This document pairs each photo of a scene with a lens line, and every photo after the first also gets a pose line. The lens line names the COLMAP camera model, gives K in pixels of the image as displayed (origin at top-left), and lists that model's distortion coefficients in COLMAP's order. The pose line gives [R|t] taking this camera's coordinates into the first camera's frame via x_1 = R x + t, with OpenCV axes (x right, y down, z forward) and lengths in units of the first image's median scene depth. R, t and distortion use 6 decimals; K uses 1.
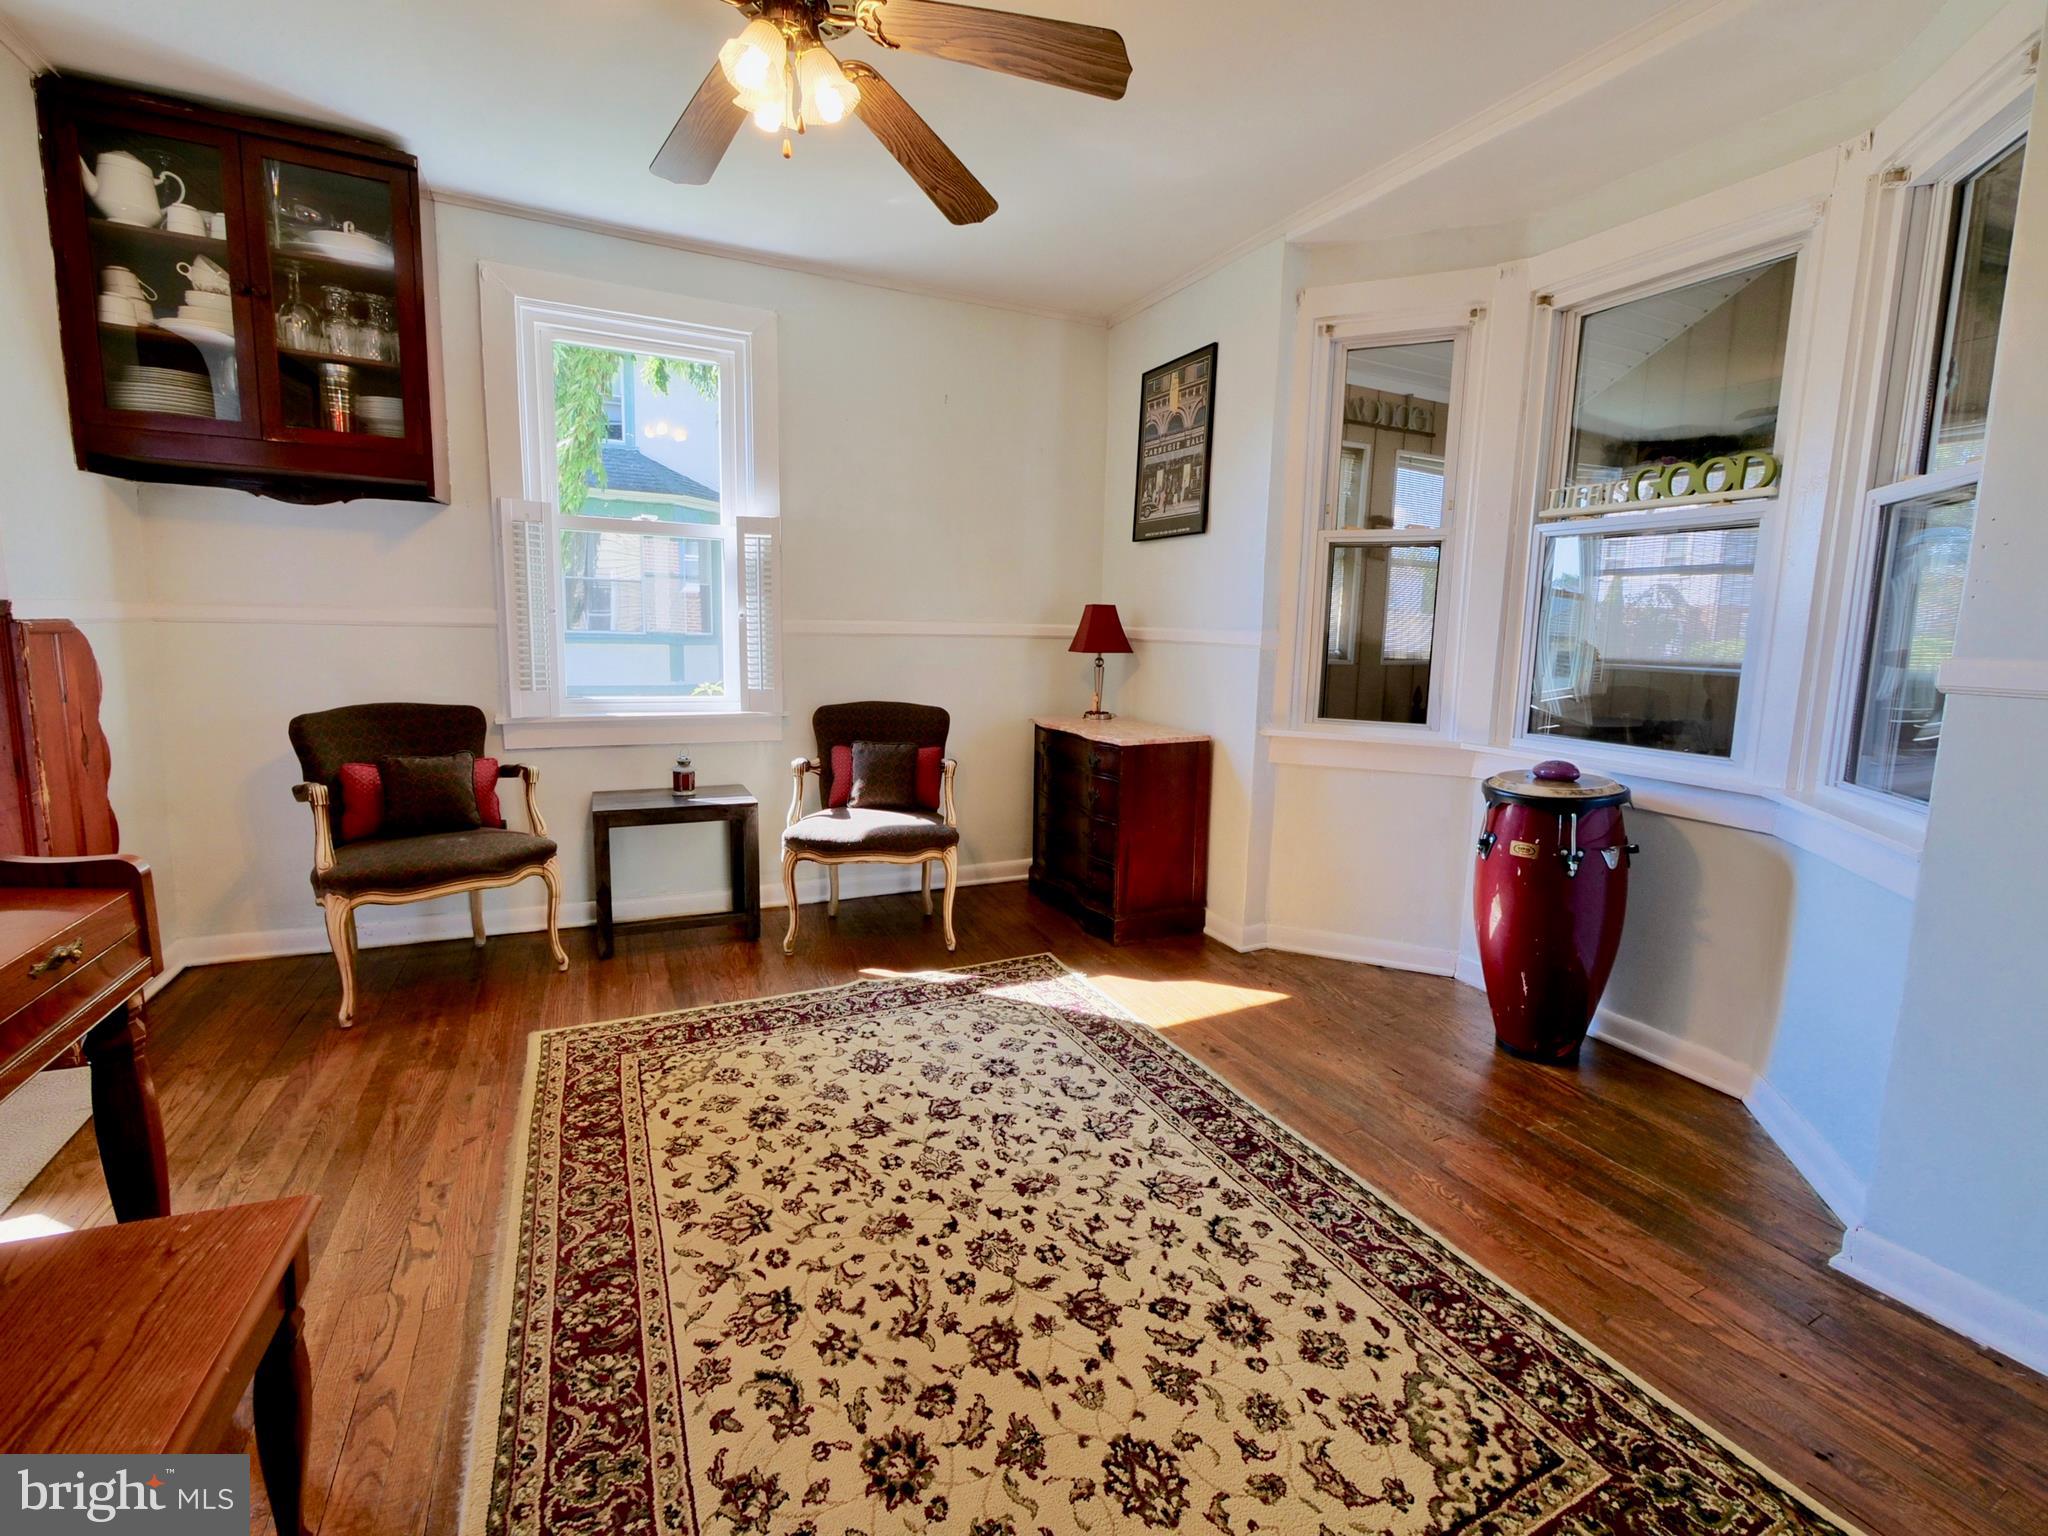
lens RADIAL K [[908.3, 0, 1051.4], [0, 908.3, 747.3], [0, 0, 1]] dist [-0.007364, 0.000711]
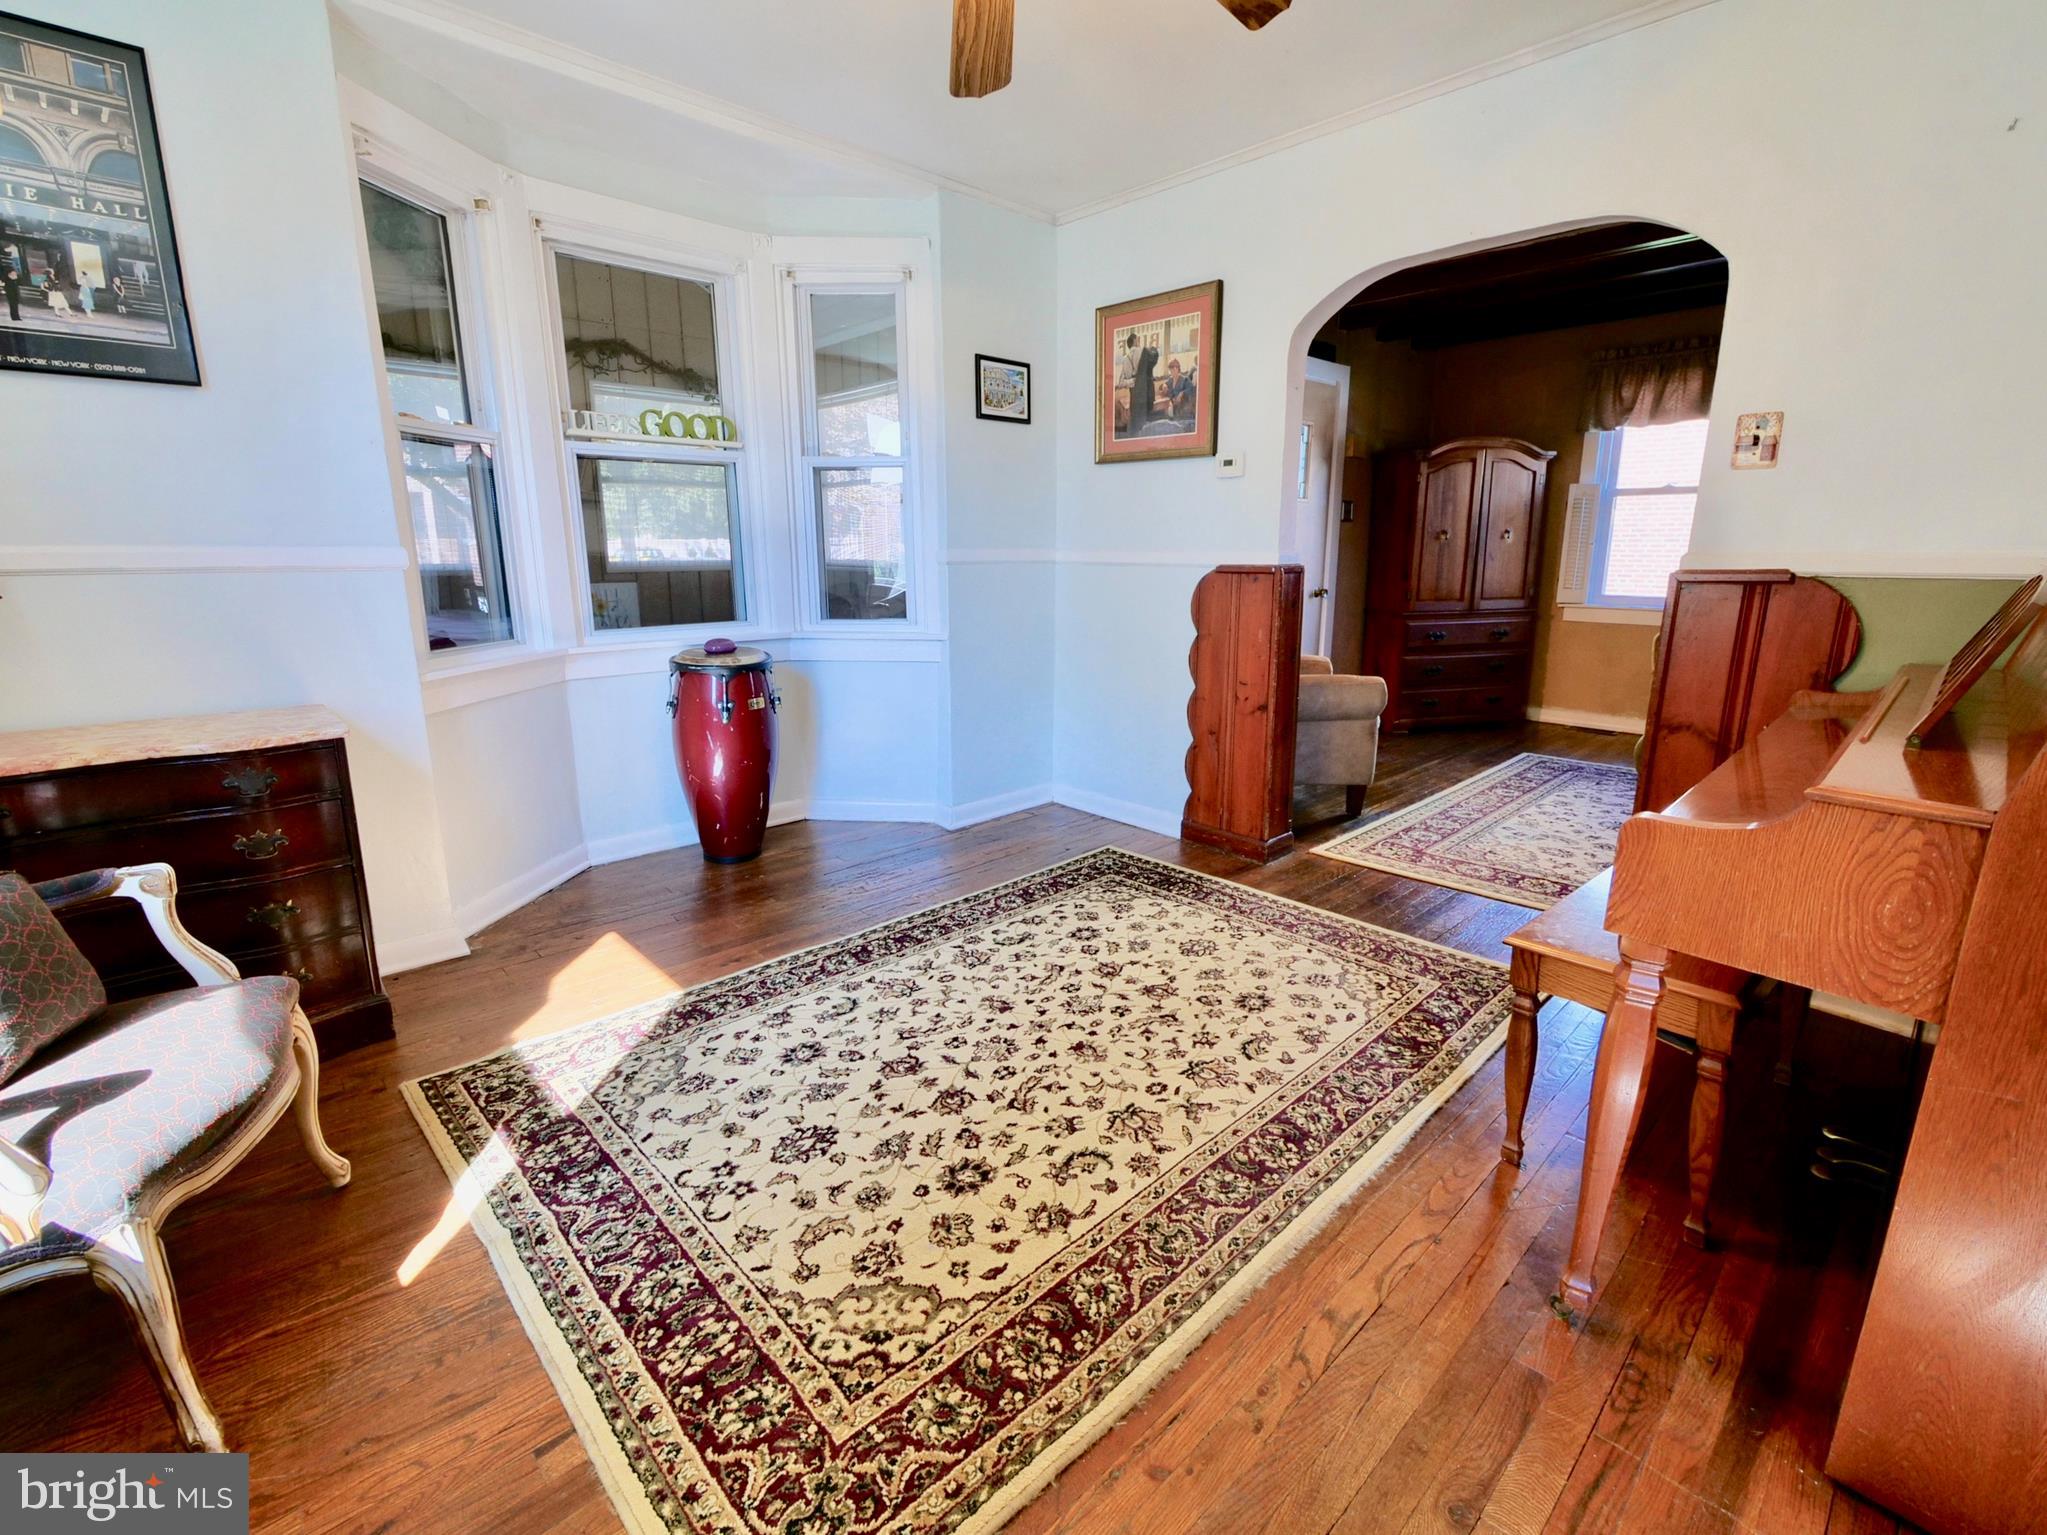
lens RADIAL K [[907.8, 0, 1050.9], [0, 907.8, 746.8], [0, 0, 1]] dist [-0.007364, 0.000711]
pose [[-0.299053, -0.236374, 0.924497, -1.086427], [0.115805, 0.952683, 0.281041, -0.191766], [-0.947183, 0.191107, -0.257530, 1.163248]]
